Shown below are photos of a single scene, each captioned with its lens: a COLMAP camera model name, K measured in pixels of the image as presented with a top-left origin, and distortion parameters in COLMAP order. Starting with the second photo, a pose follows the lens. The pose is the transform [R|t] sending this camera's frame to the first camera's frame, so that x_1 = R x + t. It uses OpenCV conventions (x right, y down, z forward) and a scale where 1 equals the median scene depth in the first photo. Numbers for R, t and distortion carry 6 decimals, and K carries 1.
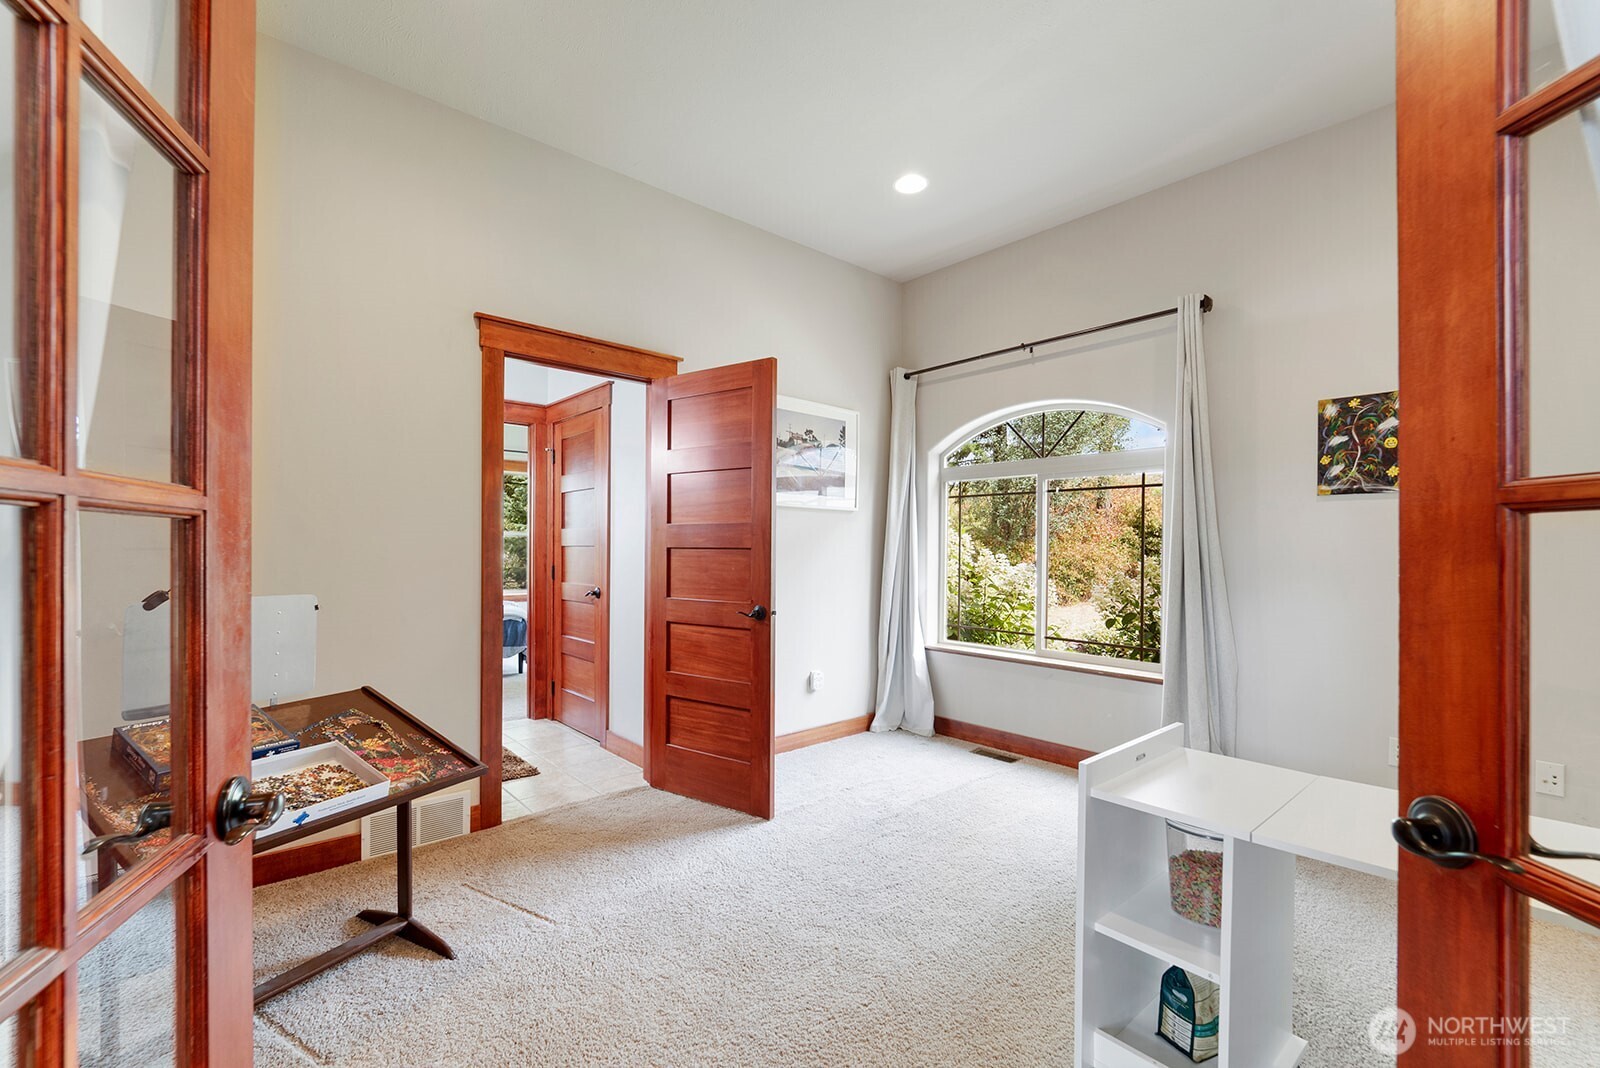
lens RADIAL K [[674.5, 0, 800.5], [0, 674.5, 541.2], [0, 0, 1]] dist [-0.001049, -0.000307]
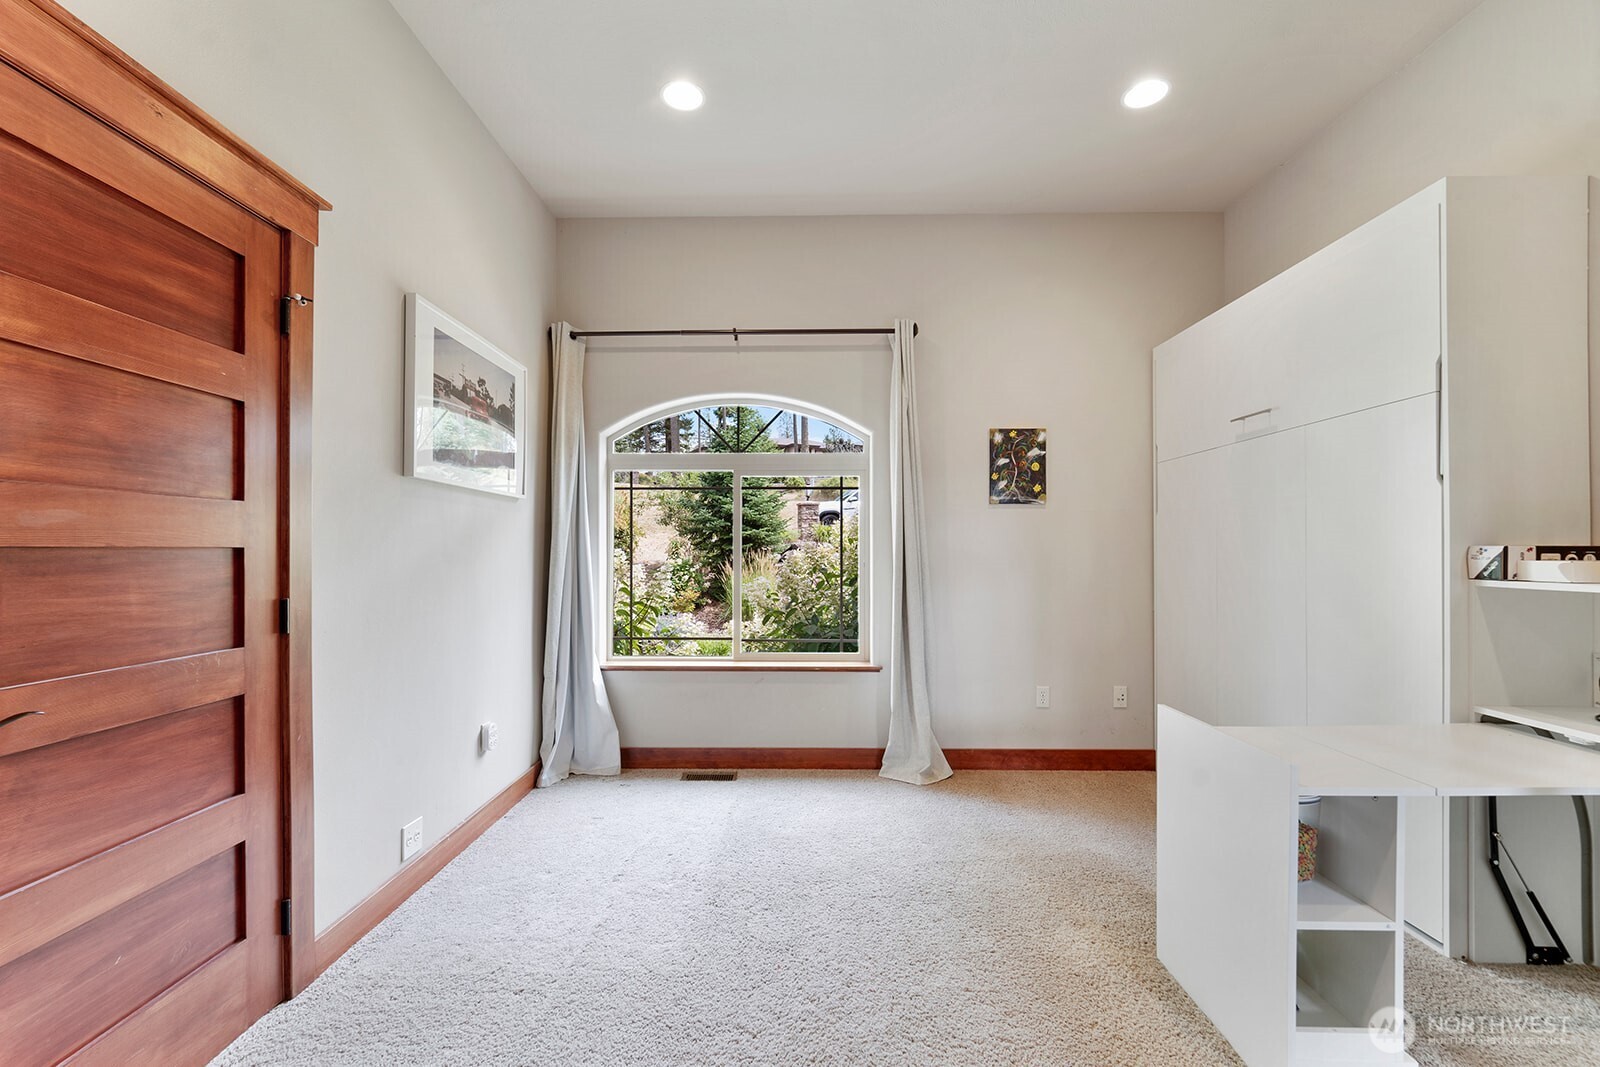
lens RADIAL K [[654.2, 0, 798.7], [0, 654.2, 542.9], [0, 0, 1]] dist [0.002057, -0.000044]
pose [[0.678061, -0.001504, 0.735004, -0.278410], [-0.000461, 0.999997, 0.002472, 0.001729], [-0.735005, -0.002015, 0.678059, 0.320936]]
